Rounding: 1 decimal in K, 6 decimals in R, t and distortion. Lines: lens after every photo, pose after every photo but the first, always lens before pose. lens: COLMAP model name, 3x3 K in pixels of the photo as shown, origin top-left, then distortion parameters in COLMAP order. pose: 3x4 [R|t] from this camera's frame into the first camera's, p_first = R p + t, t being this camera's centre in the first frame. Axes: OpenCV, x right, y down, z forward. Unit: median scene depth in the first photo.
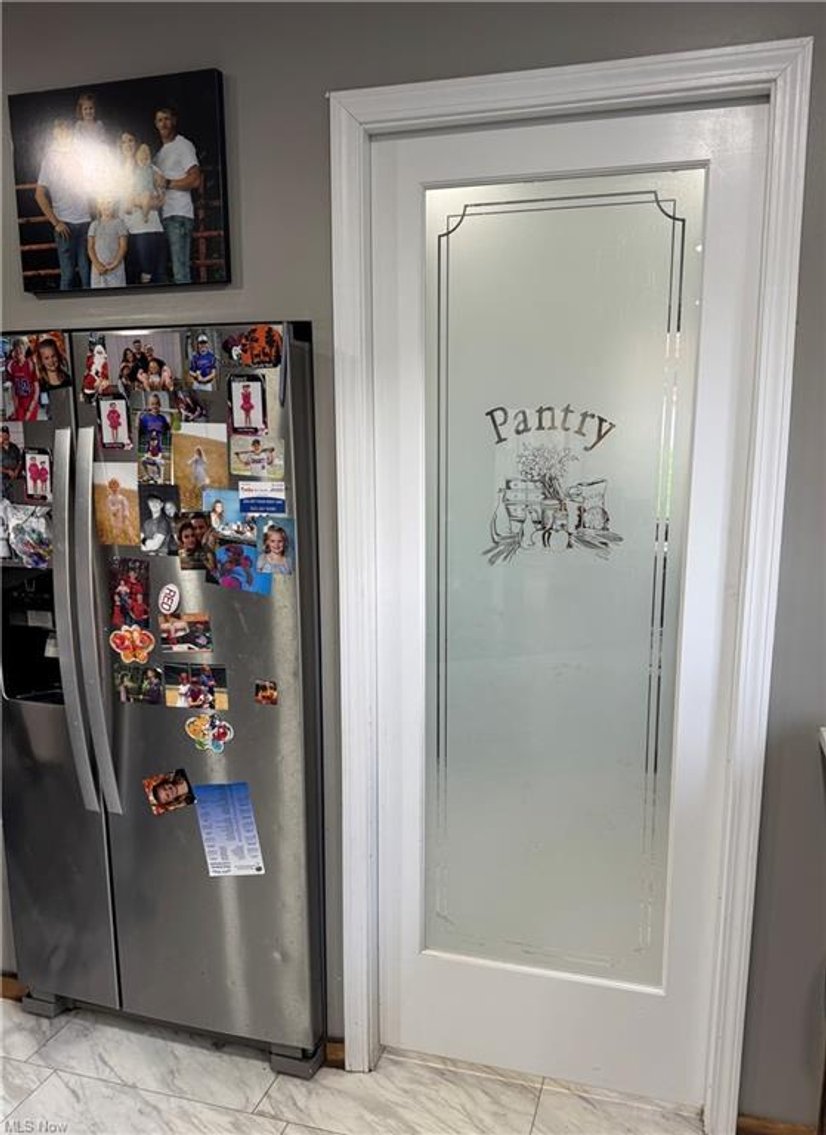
lens RADIAL K [[819.1, 0, 471.9], [0, 819.1, 604.0], [0, 0, 1]] dist [0.005627, 0.000565]
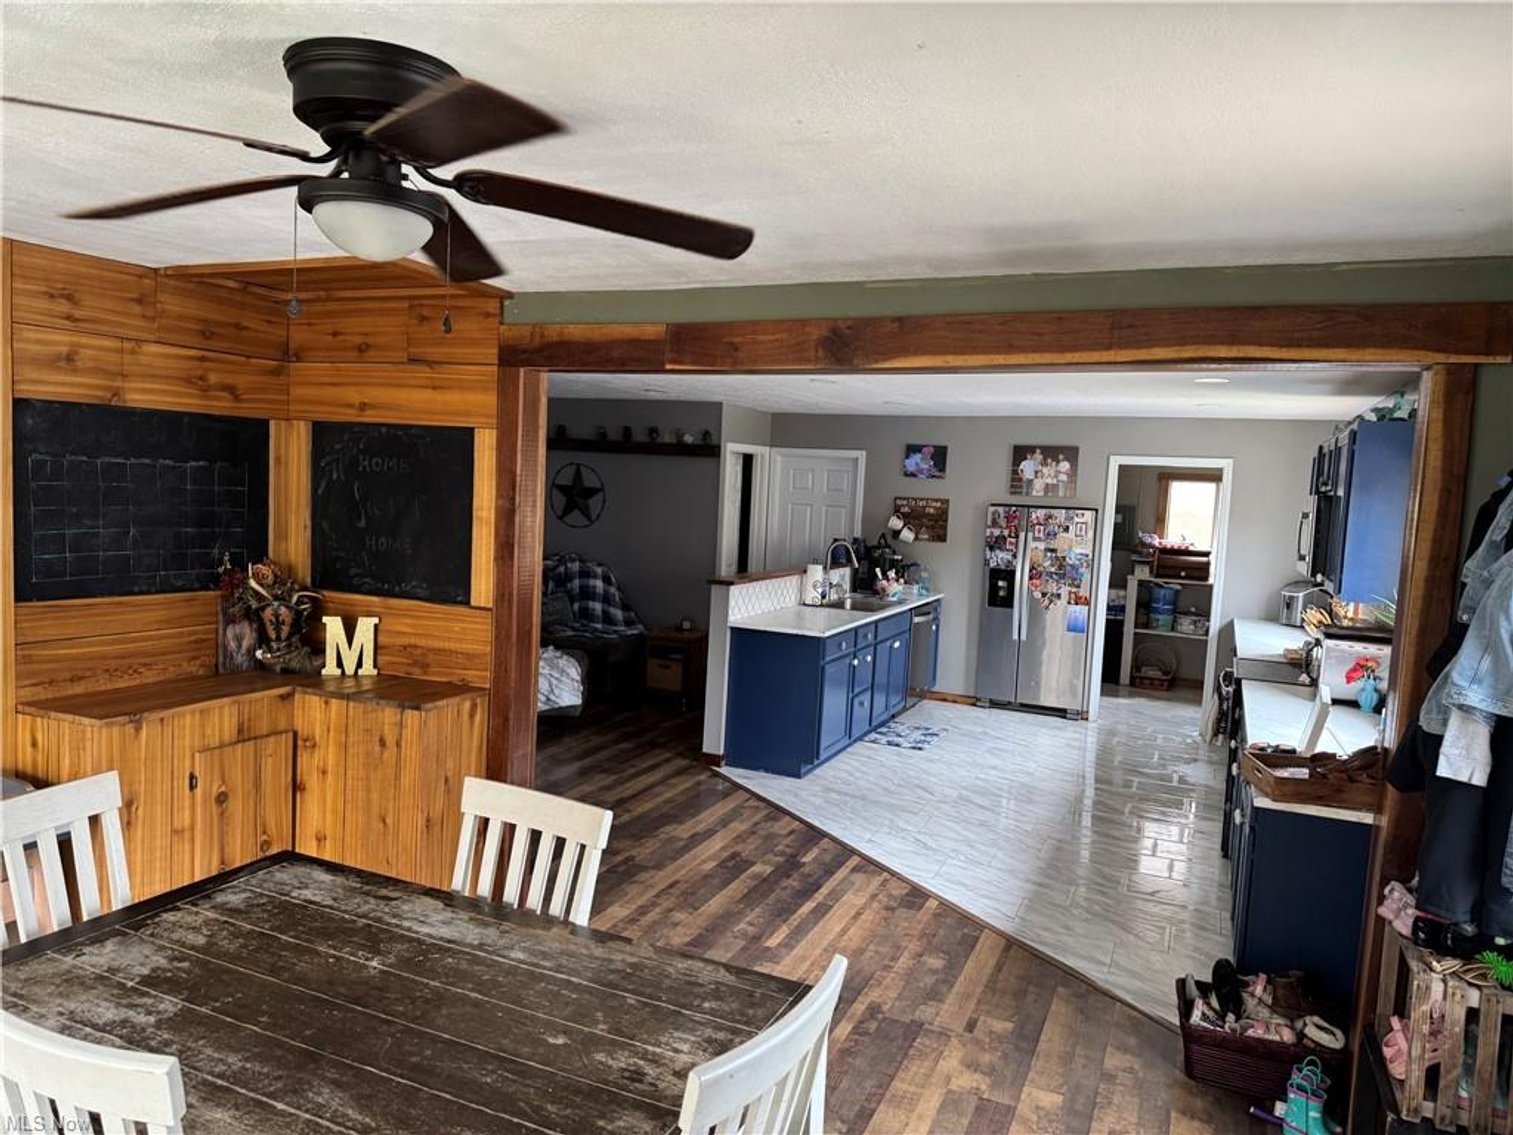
lens RADIAL K [[1064.9, 0, 753.9], [0, 1064.9, 574.9], [0, 0, 1]] dist [0.160587, -0.256294]
pose [[0.987886, 0.052277, -0.146108, -1.004625], [-0.064815, 0.994488, -0.082412, 0.475696], [0.140994, 0.090884, 0.985830, -4.089779]]
